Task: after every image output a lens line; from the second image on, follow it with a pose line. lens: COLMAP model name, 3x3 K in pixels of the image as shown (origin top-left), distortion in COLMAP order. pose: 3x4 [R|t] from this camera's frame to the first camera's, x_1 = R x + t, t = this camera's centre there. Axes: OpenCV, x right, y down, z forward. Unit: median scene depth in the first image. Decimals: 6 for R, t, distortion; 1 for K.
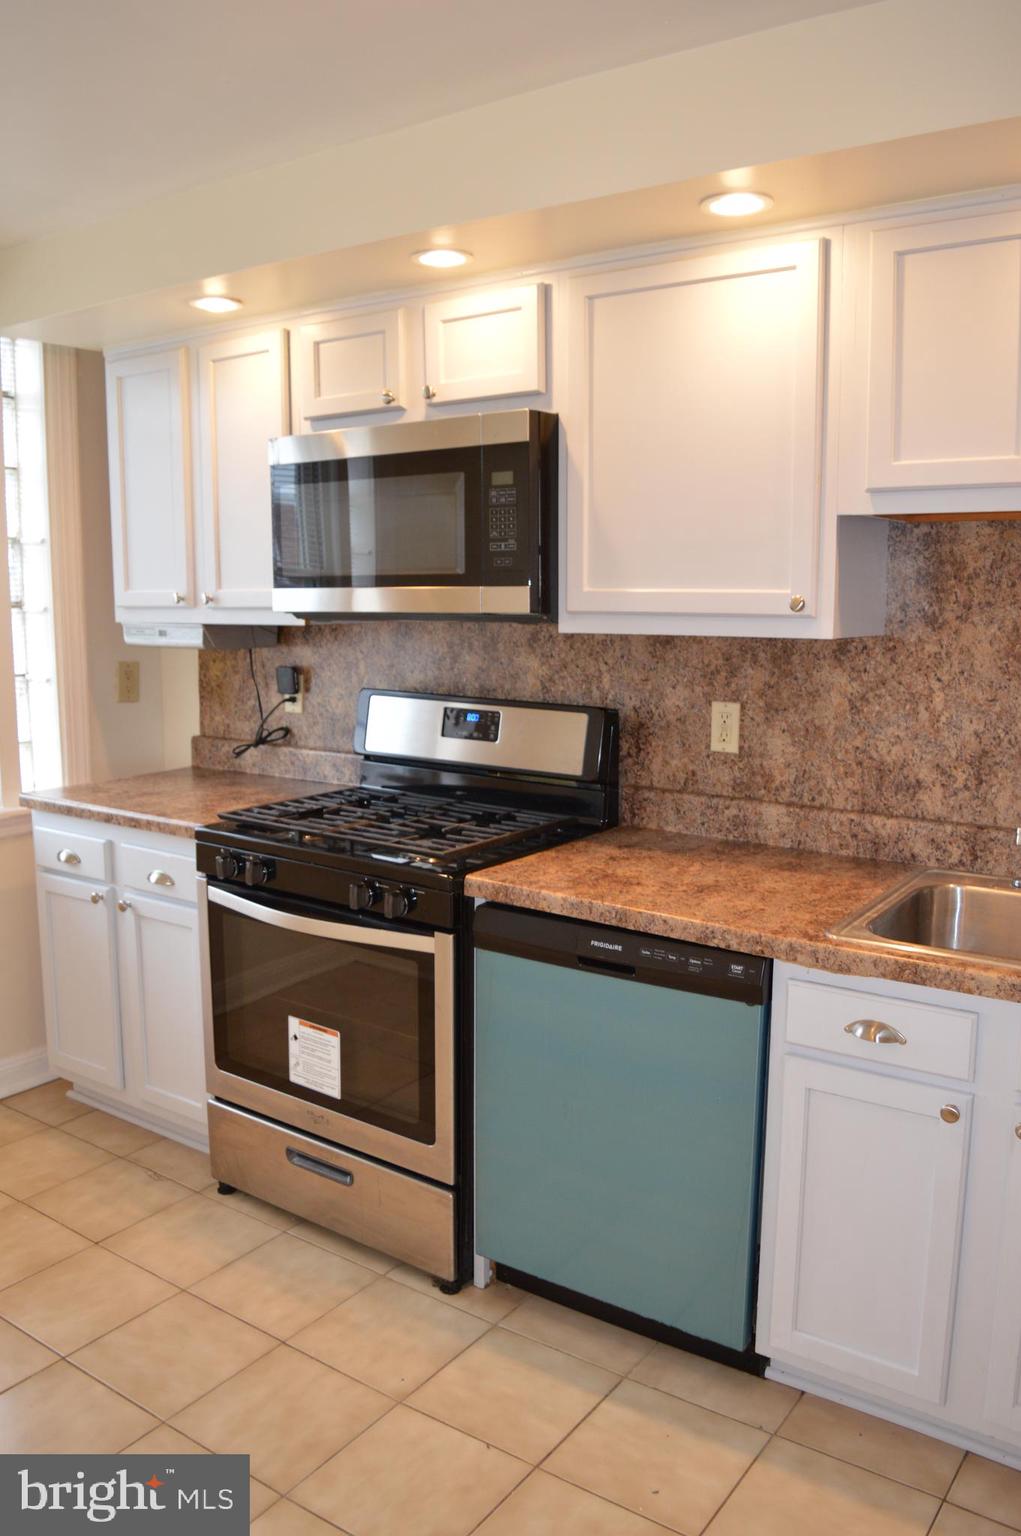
lens RADIAL K [[1211.1, 0, 508.8], [0, 1211.1, 773.8], [0, 0, 1]] dist [-0.095756, 0.021341]
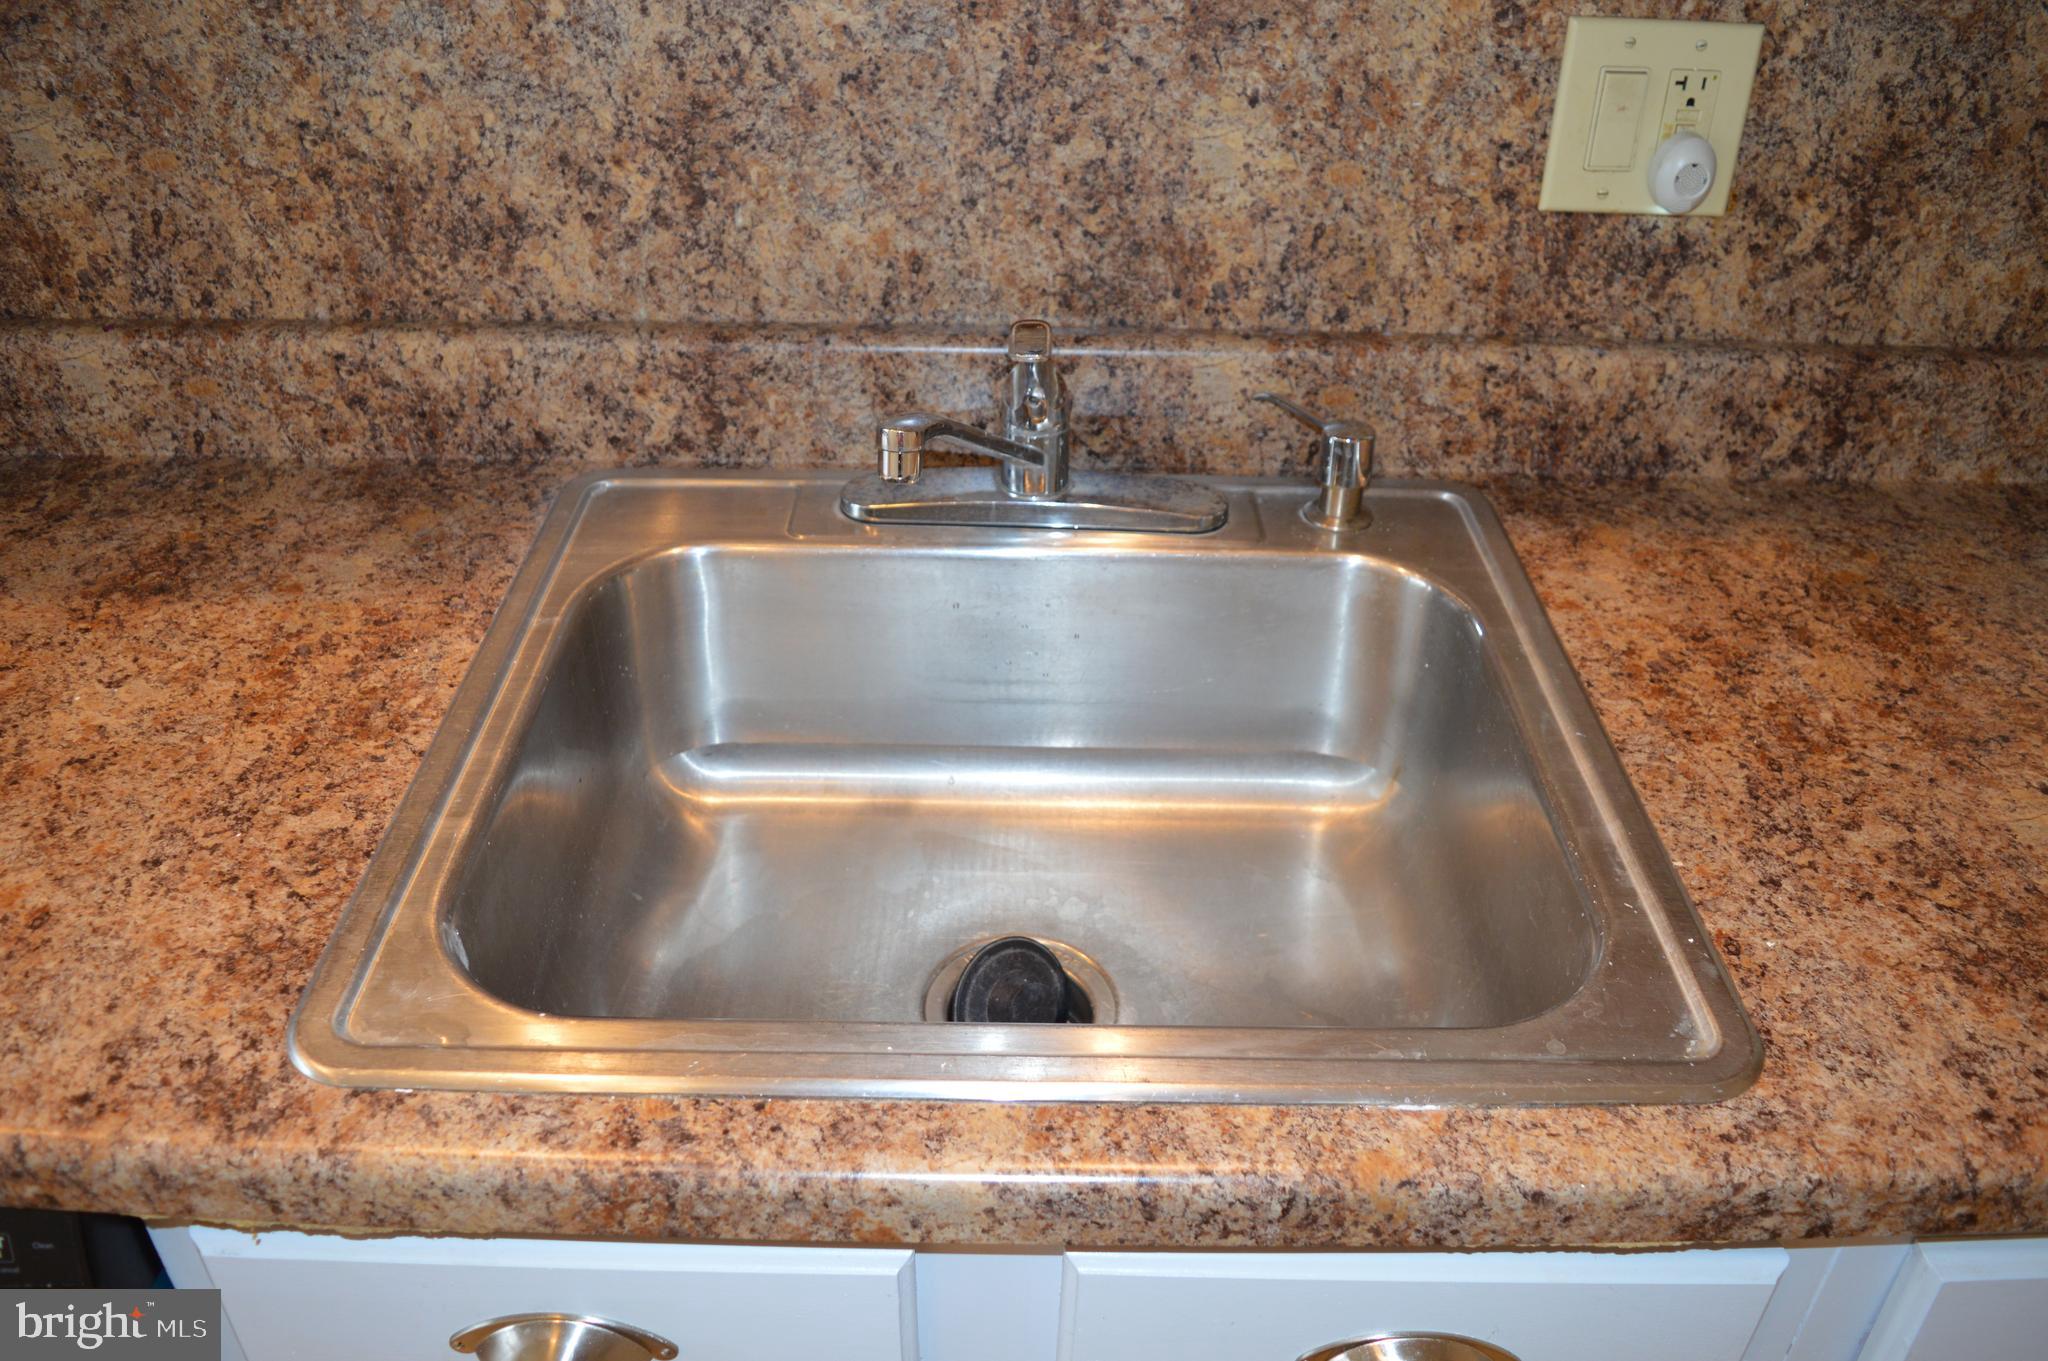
lens RADIAL K [[1614.8, 0, 1021.5], [0, 1614.8, 673.2], [0, 0, 1]] dist [-0.095756, 0.021341]
pose [[0.812562, -0.302948, 0.497961, 0.194334], [0.072481, 0.900205, 0.429391, -0.054098], [-0.578350, -0.312815, 0.753431, 0.536940]]
